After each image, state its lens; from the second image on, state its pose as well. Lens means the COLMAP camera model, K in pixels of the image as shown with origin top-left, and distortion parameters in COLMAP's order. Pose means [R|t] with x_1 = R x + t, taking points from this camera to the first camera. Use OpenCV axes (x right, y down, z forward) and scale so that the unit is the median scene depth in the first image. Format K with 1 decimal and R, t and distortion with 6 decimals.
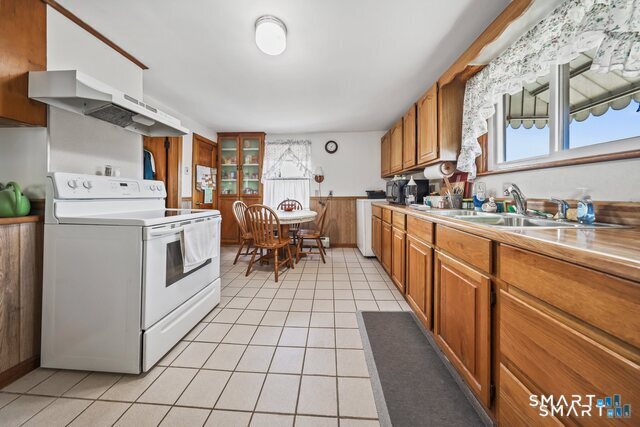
lens RADIAL K [[184.3, 0, 319.6], [0, 184.3, 194.6], [0, 0, 1]] dist [-0.000292, -0.000041]
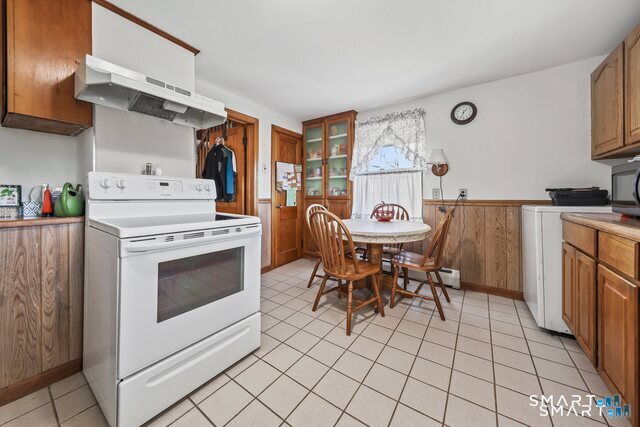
lens RADIAL K [[227.9, 0, 320.4], [0, 227.9, 194.9], [0, 0, 1]] dist [0.001087, 0.000045]
pose [[0.853504, -0.001481, -0.521084, 0.065251], [-0.001862, 0.999981, -0.005893, 0.001209], [0.521082, 0.006000, 0.853485, 0.203164]]
